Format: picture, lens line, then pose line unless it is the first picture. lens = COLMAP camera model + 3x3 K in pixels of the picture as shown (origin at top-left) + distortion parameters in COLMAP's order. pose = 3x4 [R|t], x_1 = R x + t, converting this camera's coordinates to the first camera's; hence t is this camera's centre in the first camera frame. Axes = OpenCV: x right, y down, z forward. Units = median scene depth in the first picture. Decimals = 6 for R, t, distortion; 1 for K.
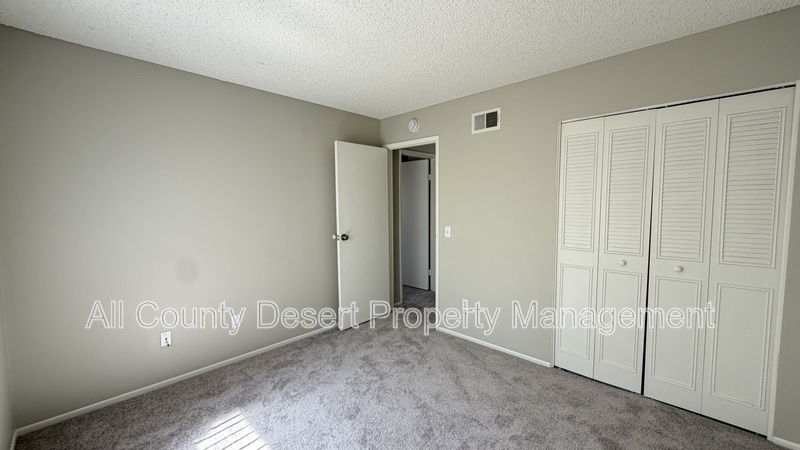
lens RADIAL K [[318.5, 0, 396.5], [0, 318.5, 225.8], [0, 0, 1]] dist [0.000392, 0.000197]
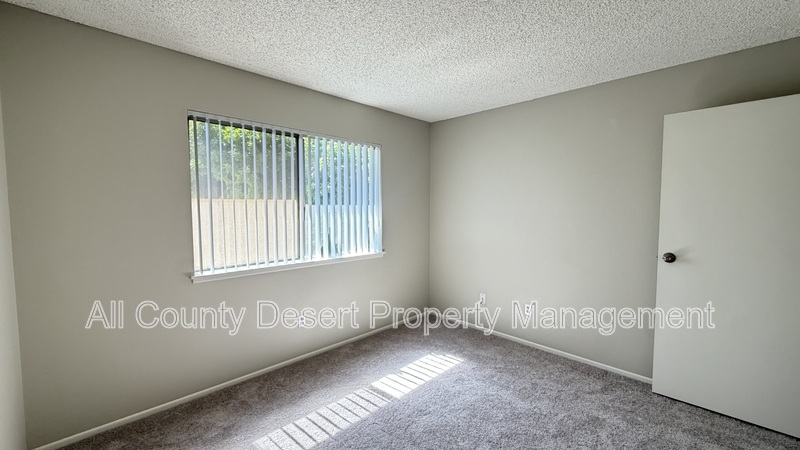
lens RADIAL K [[333.6, 0, 411.6], [0, 333.6, 224.2], [0, 0, 1]] dist [0.000163, 0.000003]
pose [[-0.022146, 0.071236, -0.997214, 0.295611], [-0.069984, 0.994901, 0.072625, -0.026483], [0.997302, 0.071397, -0.017048, 0.257039]]
